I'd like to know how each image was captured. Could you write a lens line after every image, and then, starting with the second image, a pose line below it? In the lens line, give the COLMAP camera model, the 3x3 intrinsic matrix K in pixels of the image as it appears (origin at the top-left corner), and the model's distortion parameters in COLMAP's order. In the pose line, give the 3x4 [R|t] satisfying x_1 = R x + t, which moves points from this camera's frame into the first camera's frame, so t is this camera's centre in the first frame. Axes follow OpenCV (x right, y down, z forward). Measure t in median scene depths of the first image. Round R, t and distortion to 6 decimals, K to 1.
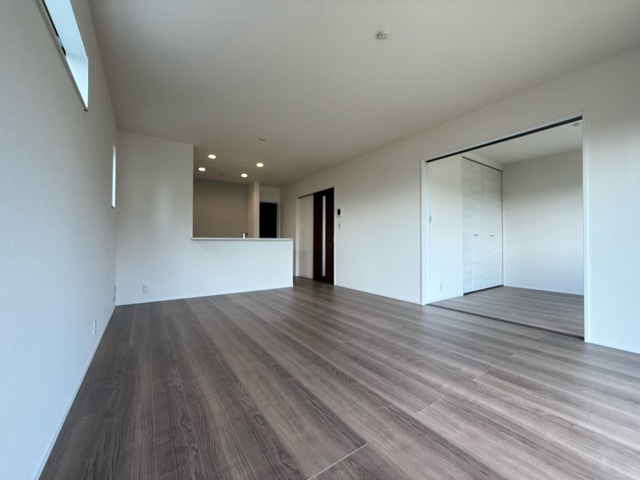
lens RADIAL K [[255.9, 0, 319.9], [0, 255.9, 240.8], [0, 0, 1]] dist [0.003269, -0.000023]
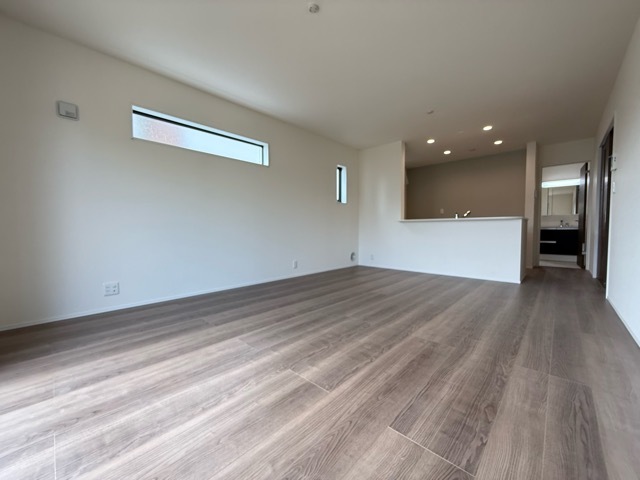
lens RADIAL K [[255.9, 0, 322.3], [0, 255.9, 243.5], [0, 0, 1]] dist [0.003269, -0.000023]
pose [[0.214936, 0.053769, -0.975147, 1.305598], [0.013220, 0.998232, 0.057955, 0.048074], [0.976539, -0.025348, 0.213845, 0.830138]]
